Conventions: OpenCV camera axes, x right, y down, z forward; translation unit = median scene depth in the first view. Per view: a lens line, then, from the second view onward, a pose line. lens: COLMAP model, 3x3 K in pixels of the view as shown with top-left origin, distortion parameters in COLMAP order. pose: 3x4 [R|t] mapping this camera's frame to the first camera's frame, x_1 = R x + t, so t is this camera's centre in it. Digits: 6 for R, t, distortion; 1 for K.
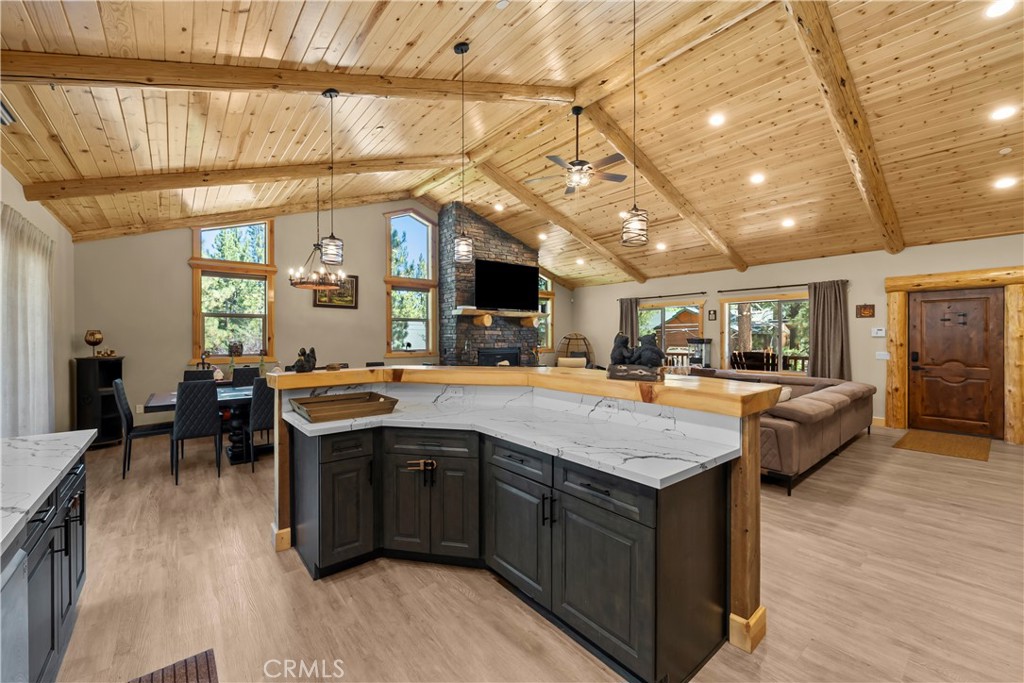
lens RADIAL K [[413.1, 0, 512.1], [0, 413.1, 338.4], [0, 0, 1]] dist [-0.001326, -0.000158]
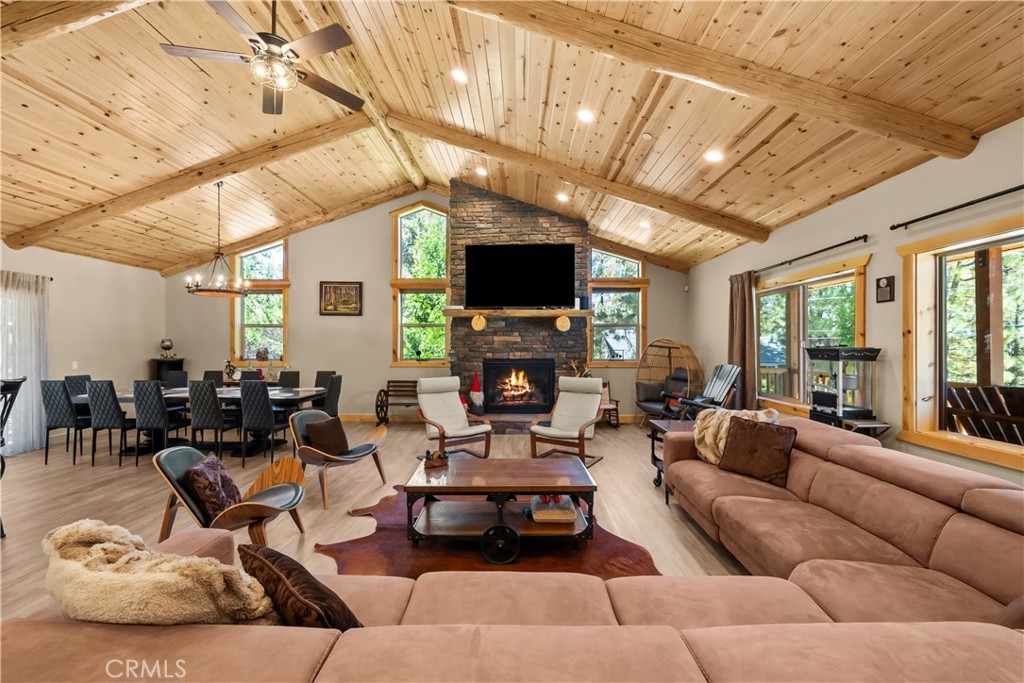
lens RADIAL K [[398.6, 0, 511.6], [0, 398.6, 345.9], [0, 0, 1]] dist [-0.001427, -0.000098]
pose [[0.757033, 0.001291, -0.653376, 0.471332], [-0.004202, 0.999987, -0.002894, 0.001157], [0.653364, 0.004936, 0.757028, 0.479192]]
